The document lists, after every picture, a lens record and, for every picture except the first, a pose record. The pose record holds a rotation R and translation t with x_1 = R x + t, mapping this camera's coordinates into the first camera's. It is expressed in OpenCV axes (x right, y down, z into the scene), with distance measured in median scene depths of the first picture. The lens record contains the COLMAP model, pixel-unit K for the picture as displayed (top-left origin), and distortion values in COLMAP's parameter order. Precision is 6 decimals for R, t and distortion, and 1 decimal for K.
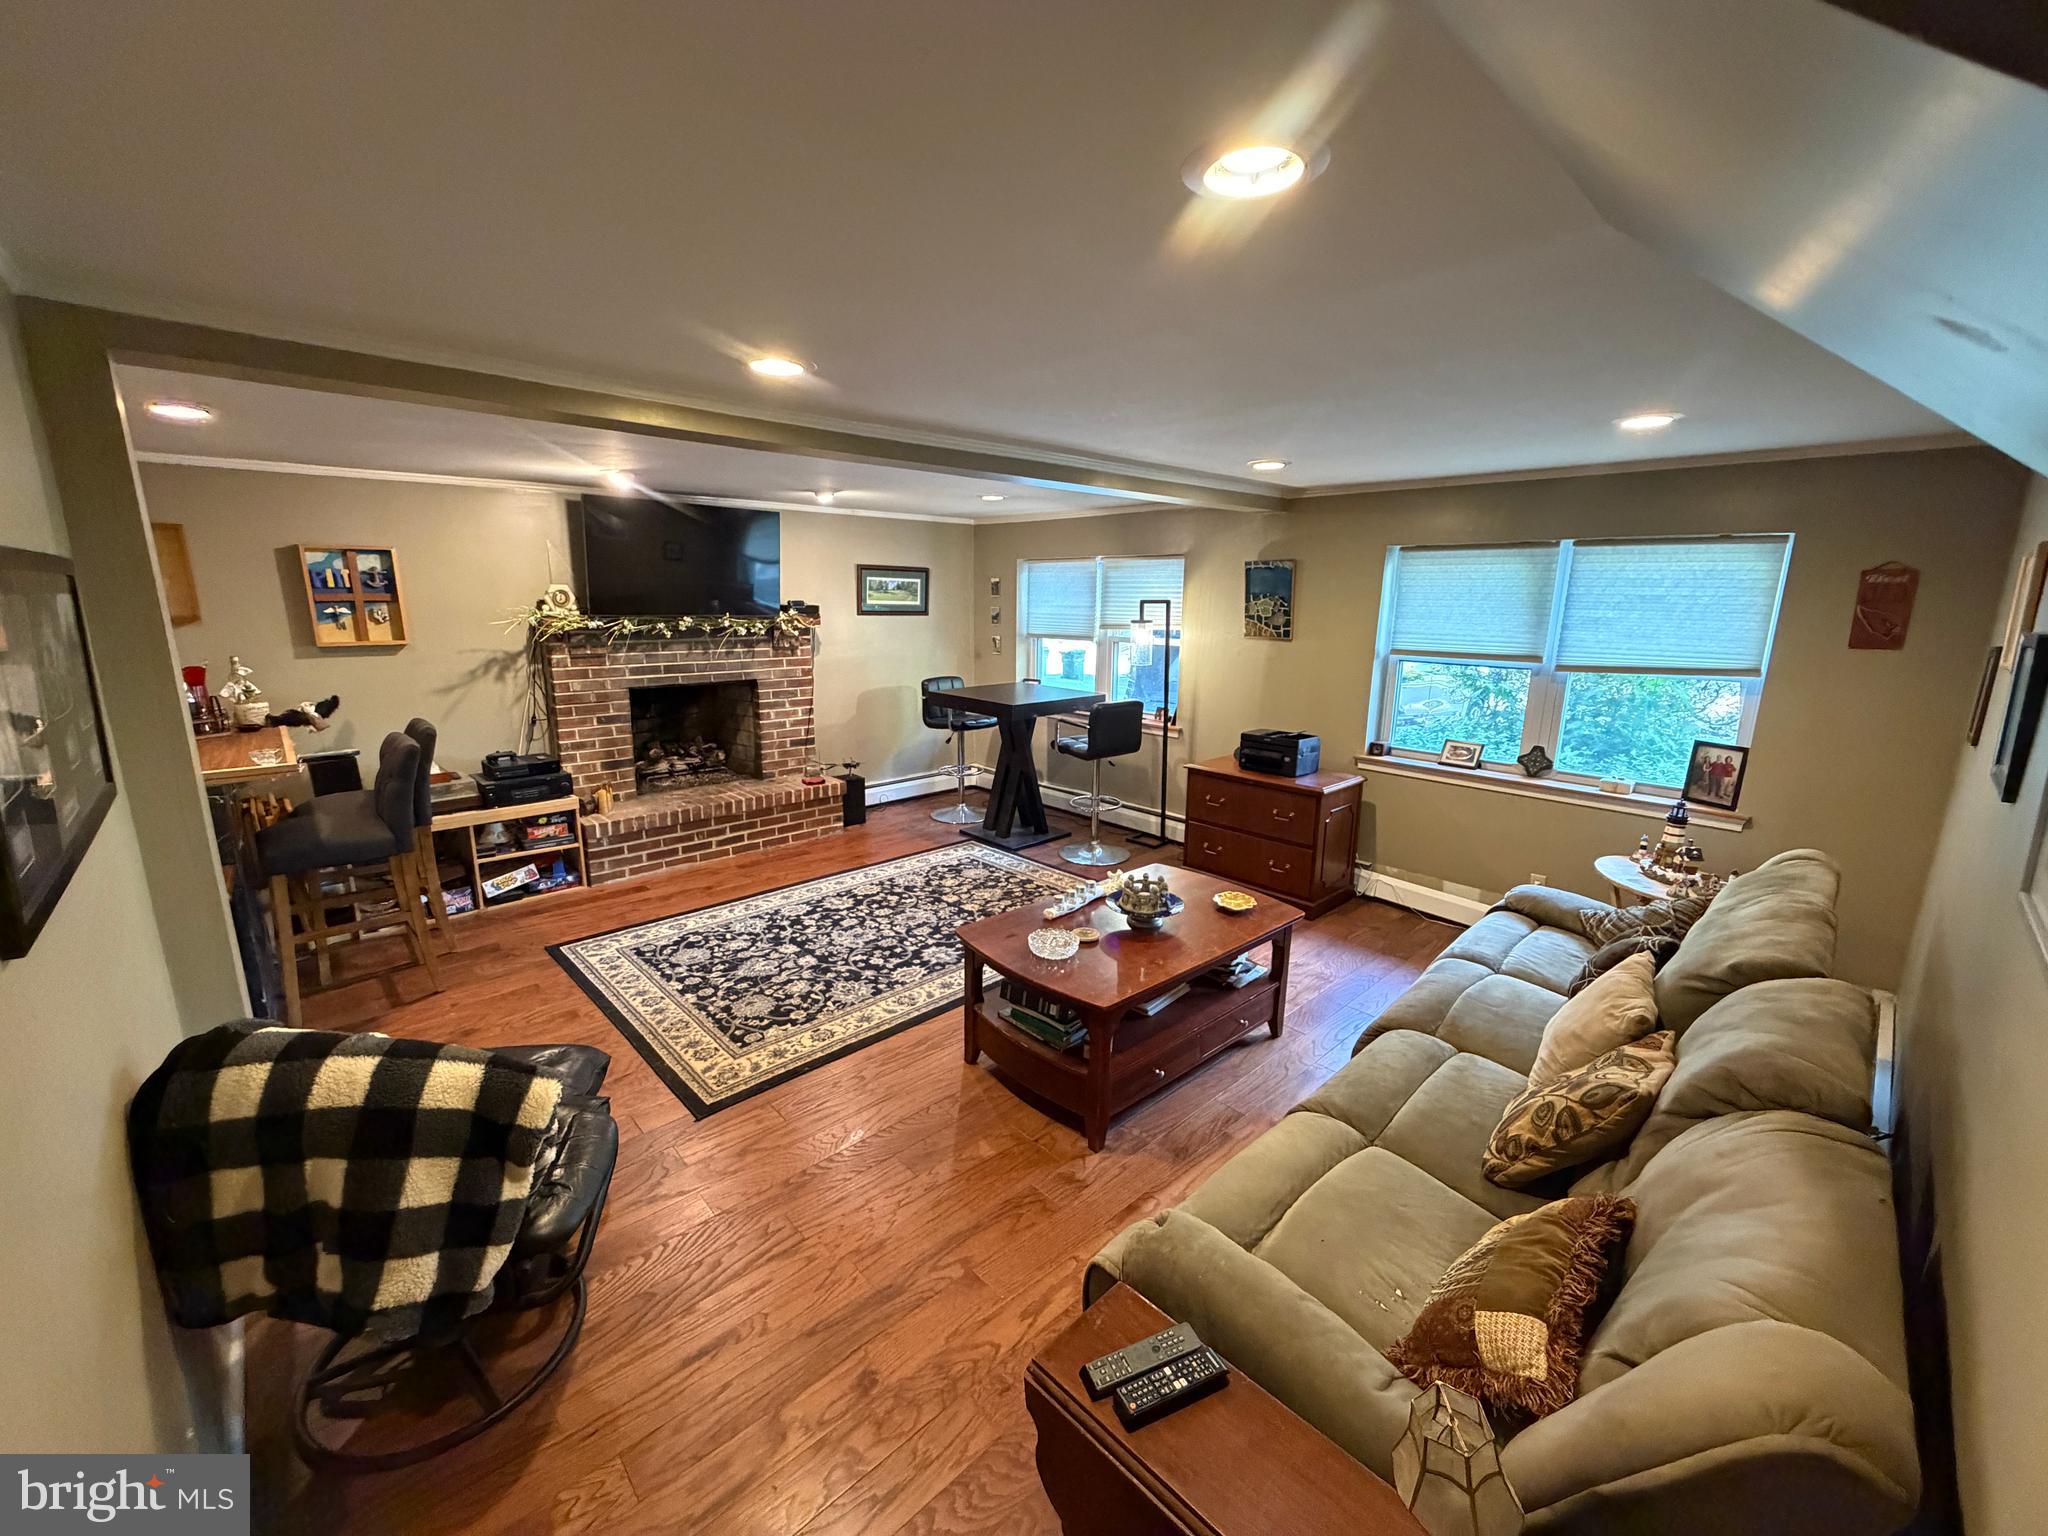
lens RADIAL K [[817.0, 0, 1019.0], [0, 817.0, 766.5], [0, 0, 1]] dist [0.000038, 0.000378]
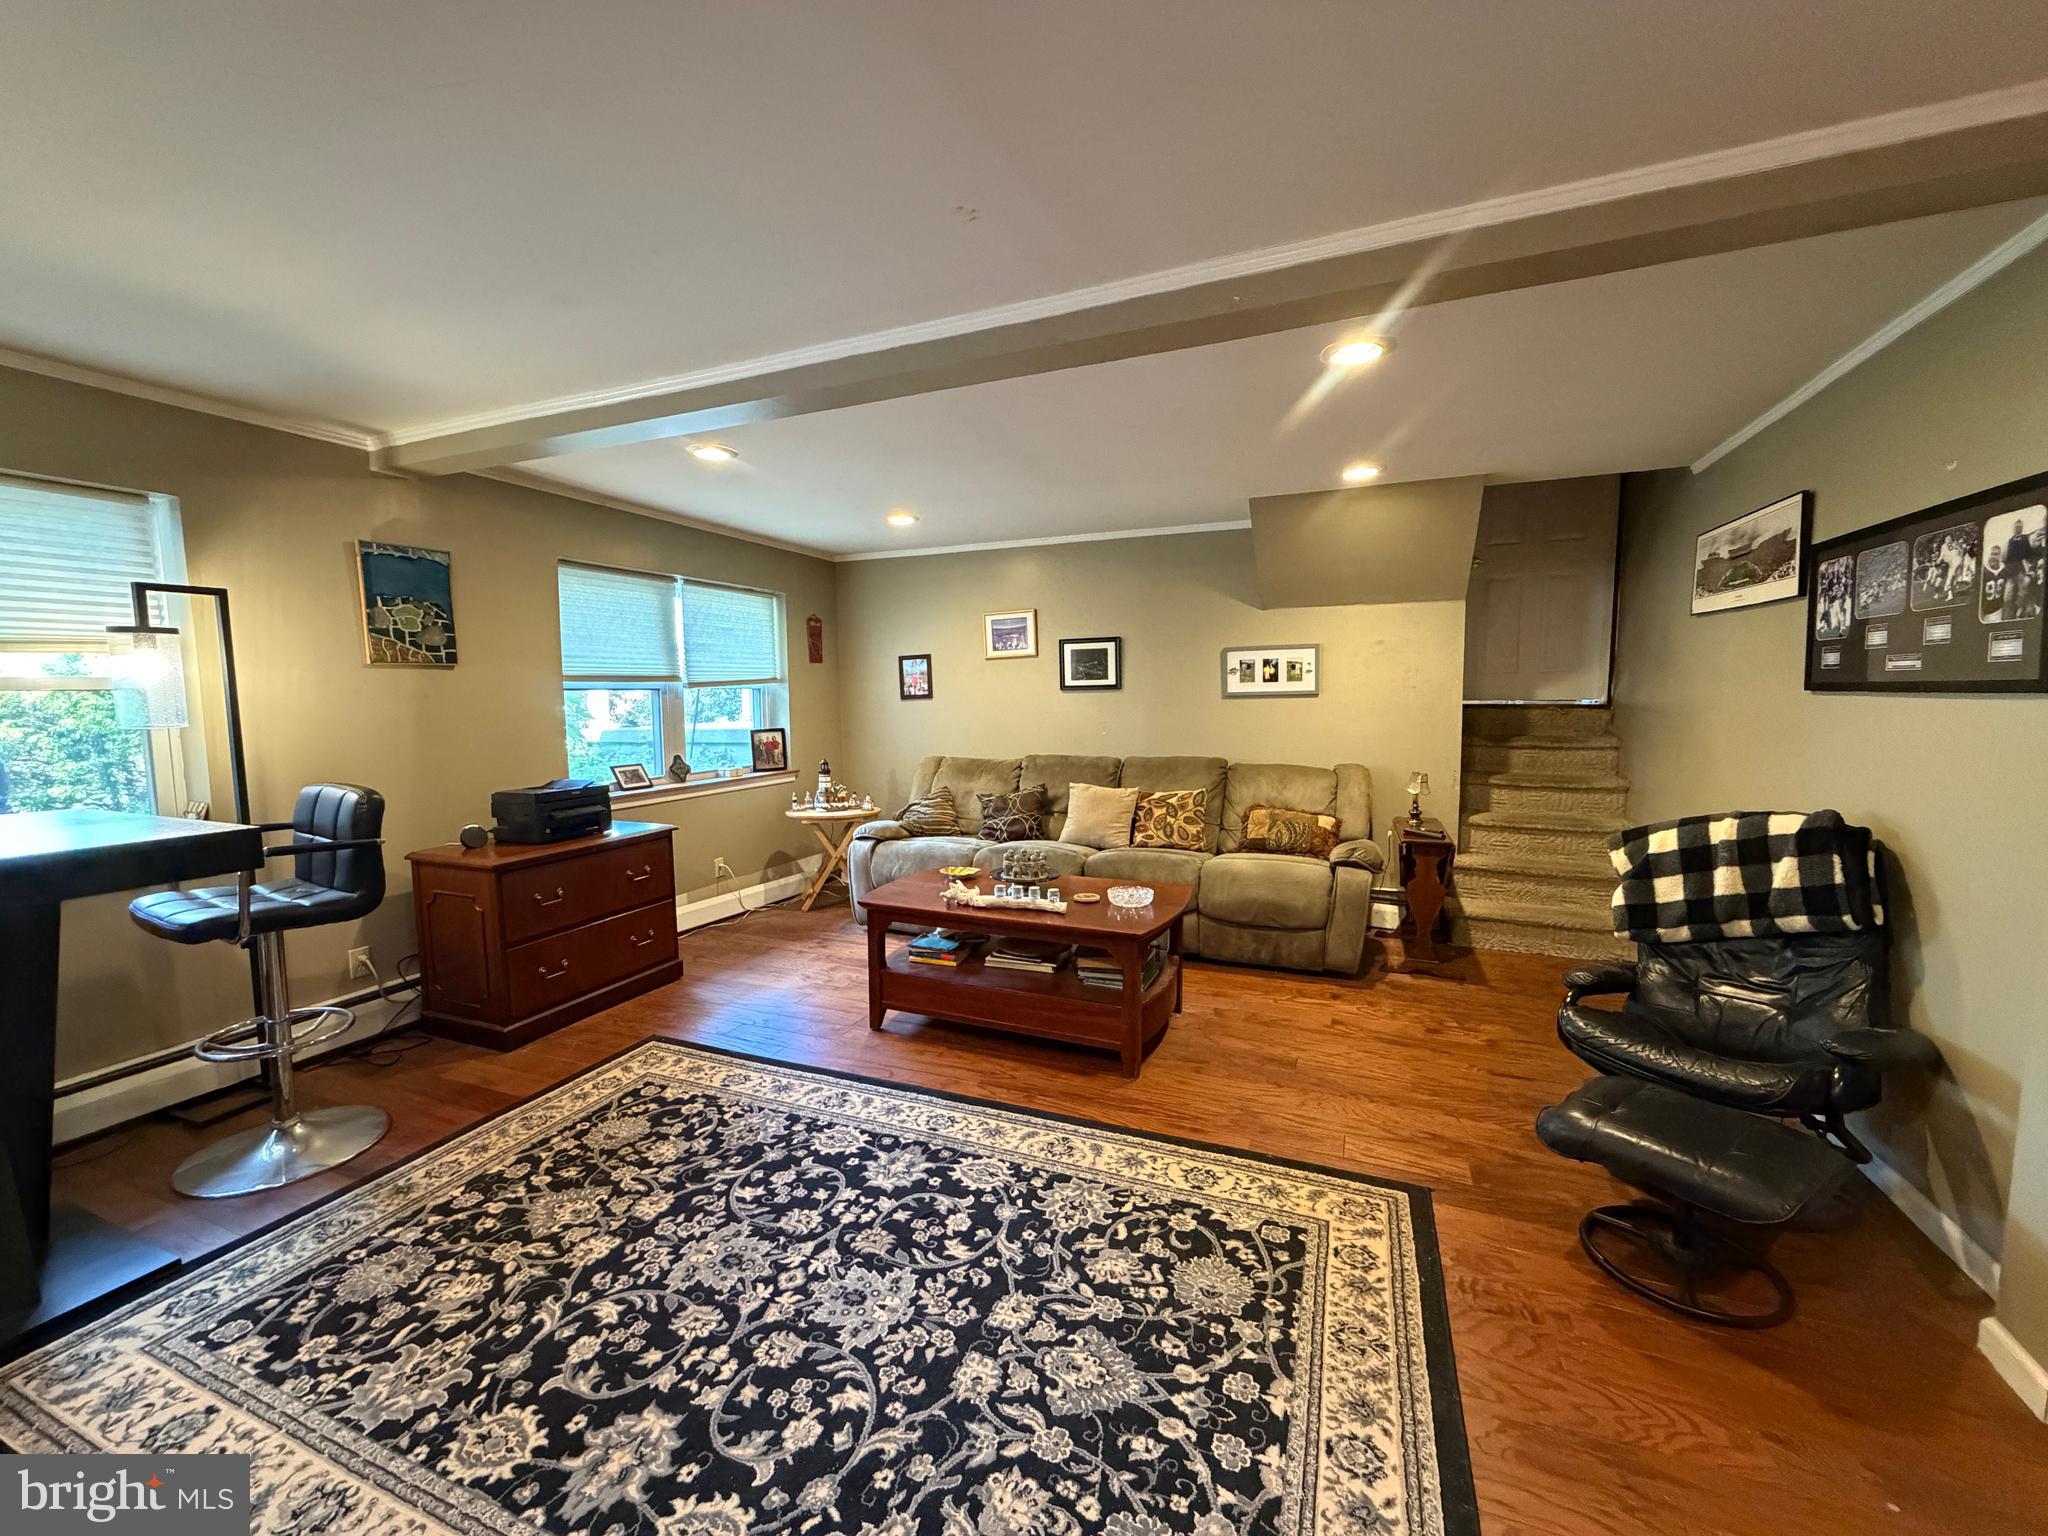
lens RADIAL K [[817.0, 0, 1018.8], [0, 817.0, 766.2], [0, 0, 1]] dist [0.000038, 0.000378]
pose [[-0.408660, -0.088976, 0.908339, -0.546879], [0.196768, 0.963243, 0.182880, -0.114621], [-0.891223, 0.253468, -0.376132, 0.924545]]
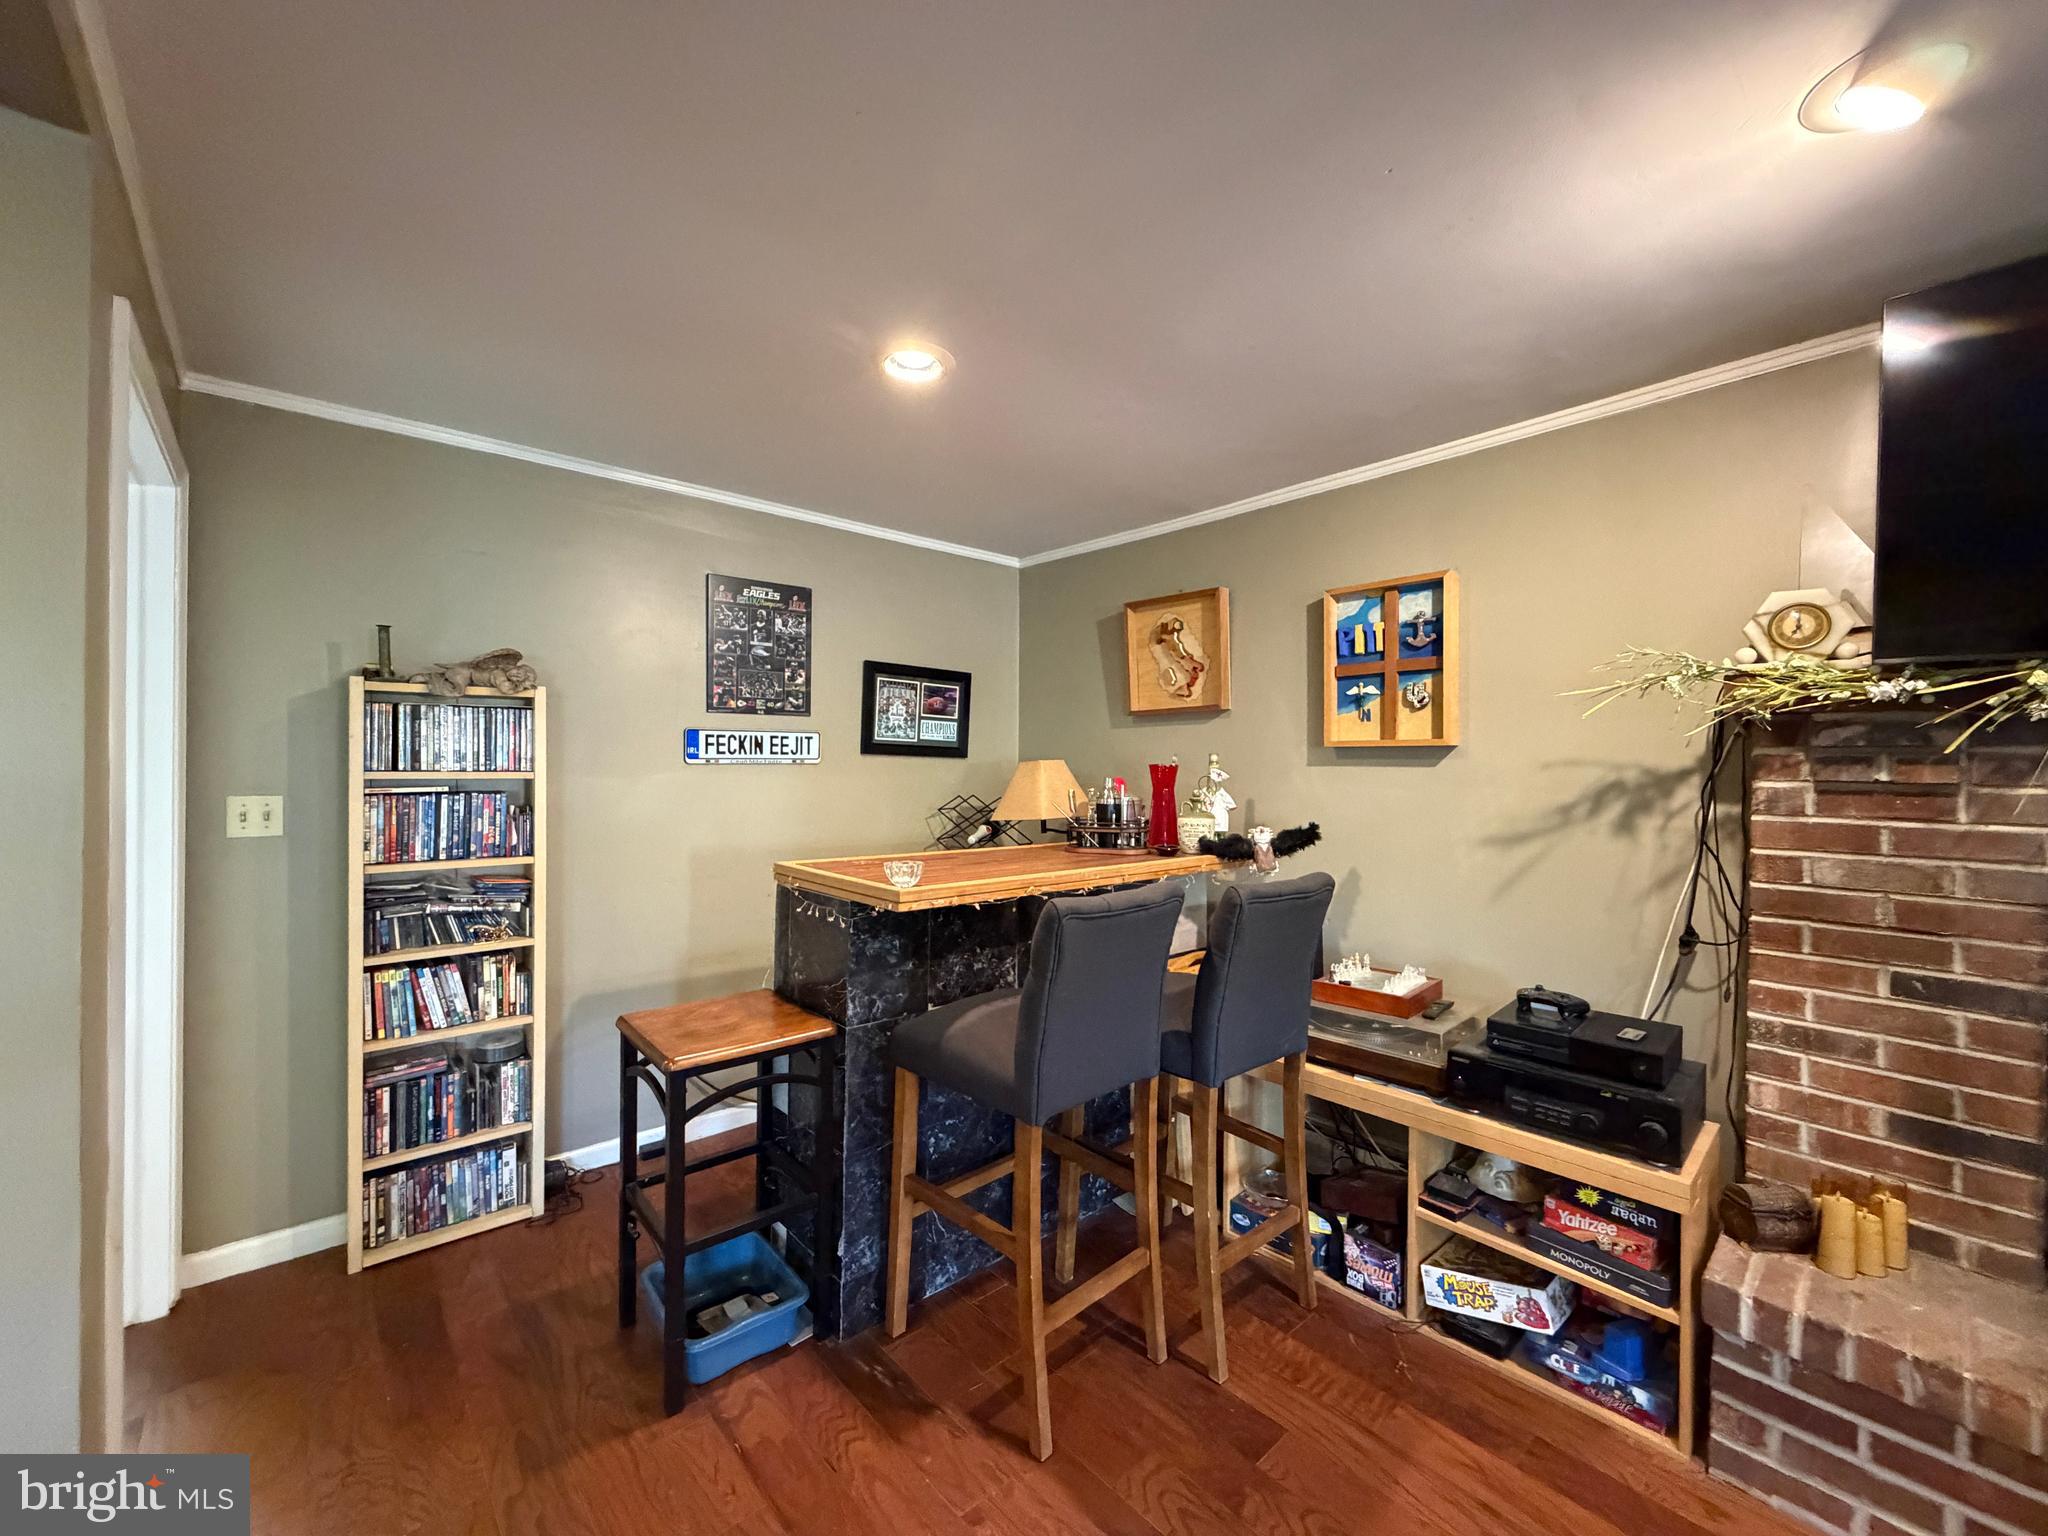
lens RADIAL K [[817.0, 0, 1019.3], [0, 817.0, 768.7], [0, 0, 1]] dist [0.000038, 0.000378]
pose [[-0.018302, -0.004827, -0.999821, -0.199922], [-0.218390, 0.975861, -0.000713, -0.070817], [0.975690, 0.218338, -0.018914, 0.715157]]
